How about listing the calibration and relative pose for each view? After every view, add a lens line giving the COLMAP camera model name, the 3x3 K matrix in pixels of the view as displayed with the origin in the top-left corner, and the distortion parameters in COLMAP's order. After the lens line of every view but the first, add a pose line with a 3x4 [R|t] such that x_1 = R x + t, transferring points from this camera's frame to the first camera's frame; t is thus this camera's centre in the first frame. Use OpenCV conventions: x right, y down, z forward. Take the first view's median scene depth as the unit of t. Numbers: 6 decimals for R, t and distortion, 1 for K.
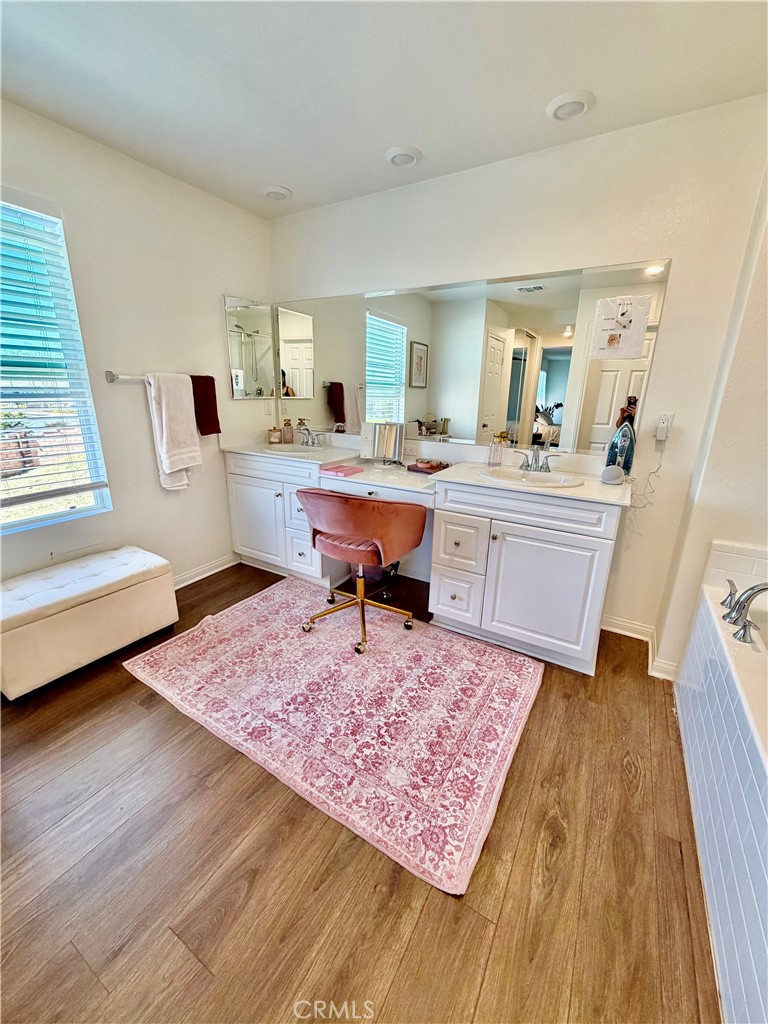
lens RADIAL K [[406.4, 0, 383.6], [0, 406.4, 511.0], [0, 0, 1]] dist [0.000075, -0.000248]
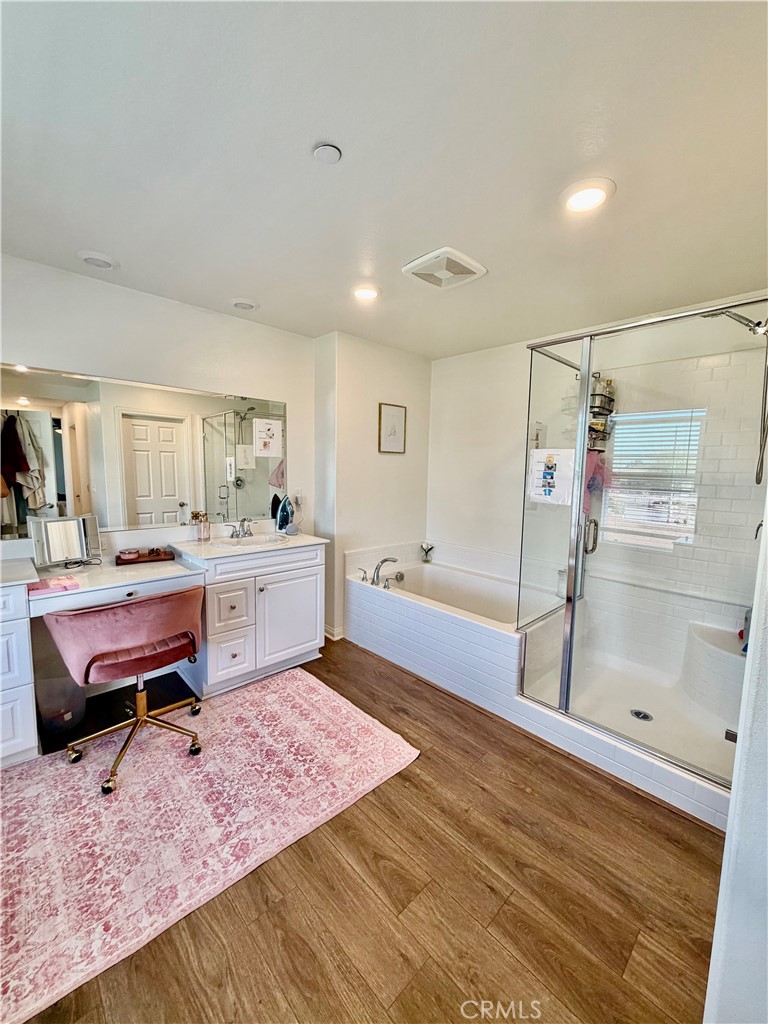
lens RADIAL K [[406.4, 0, 388.4], [0, 406.4, 511.0], [0, 0, 1]] dist [0.000075, -0.000248]
pose [[0.265001, -0.116588, 0.957174, -0.955209], [0.261735, 0.964092, 0.044967, -0.148600], [-0.928046, 0.238610, 0.286000, 0.220030]]
